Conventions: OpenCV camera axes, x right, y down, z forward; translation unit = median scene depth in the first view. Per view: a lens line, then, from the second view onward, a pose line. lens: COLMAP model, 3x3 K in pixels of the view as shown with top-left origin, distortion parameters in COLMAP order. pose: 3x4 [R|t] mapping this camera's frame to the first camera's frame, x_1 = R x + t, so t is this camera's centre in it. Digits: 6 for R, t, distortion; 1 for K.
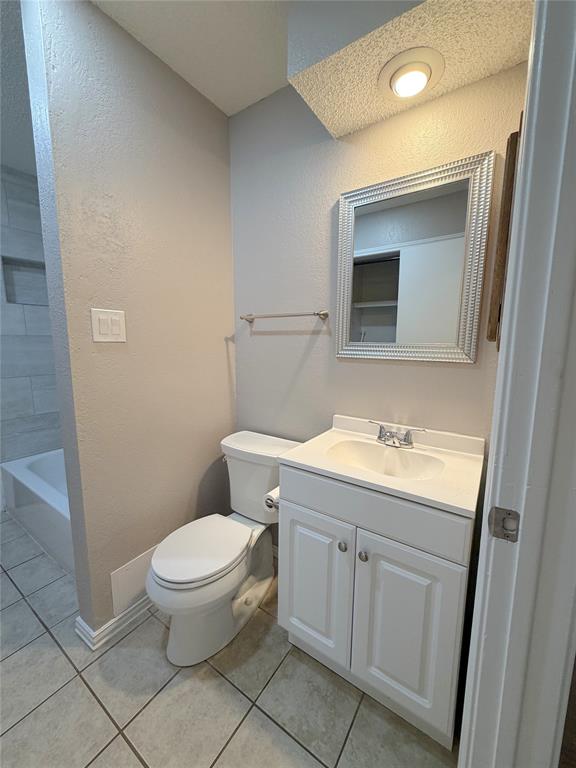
lens RADIAL K [[308.5, 0, 288.0], [0, 308.5, 382.9], [0, 0, 1]] dist [0.000364, 0.000505]
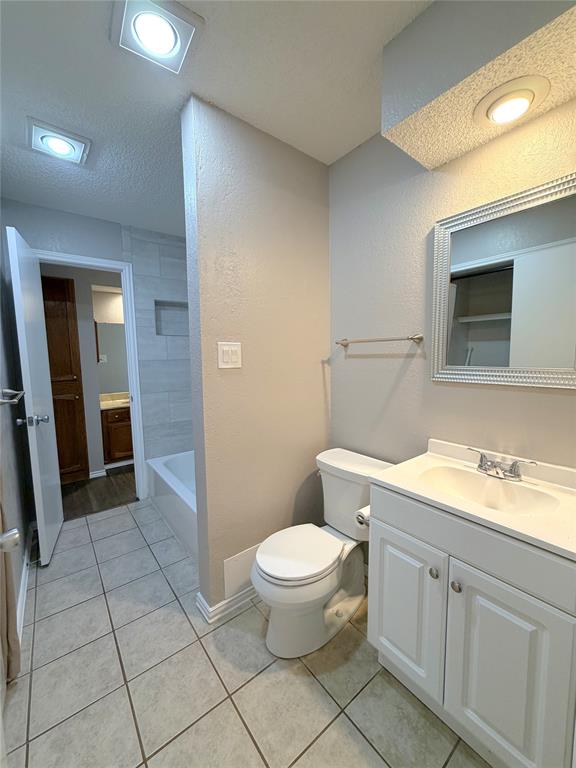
lens RADIAL K [[308.5, 0, 287.2], [0, 308.5, 382.2], [0, 0, 1]] dist [0.000364, 0.000505]
pose [[0.952545, 0.007975, -0.304295, 0.018195], [-0.023596, 0.998583, -0.047693, -0.022912], [0.303483, 0.052610, 0.951383, -0.102625]]
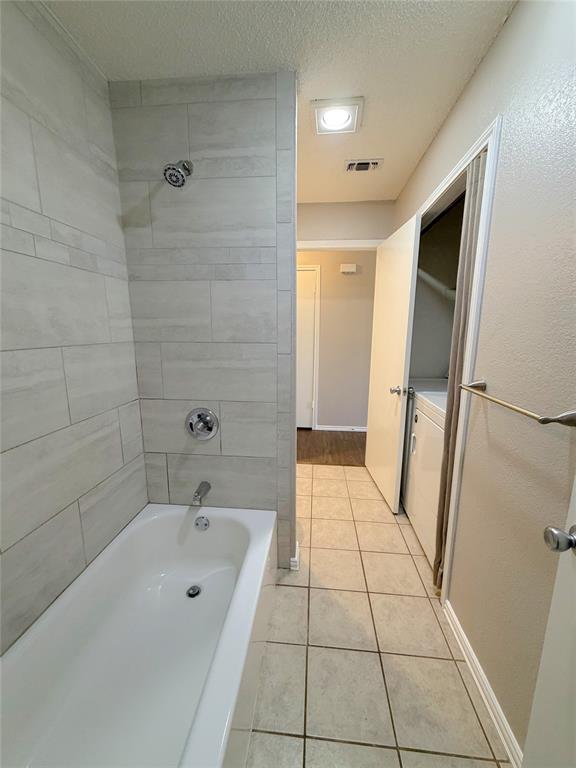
lens RADIAL K [[308.5, 0, 287.8], [0, 308.5, 383.5], [0, 0, 1]] dist [0.000364, 0.000505]
pose [[-0.489341, -0.163339, 0.856660, -1.775834], [0.119241, 0.960547, 0.251260, -0.308992], [-0.863902, 0.225101, -0.450558, 1.551884]]
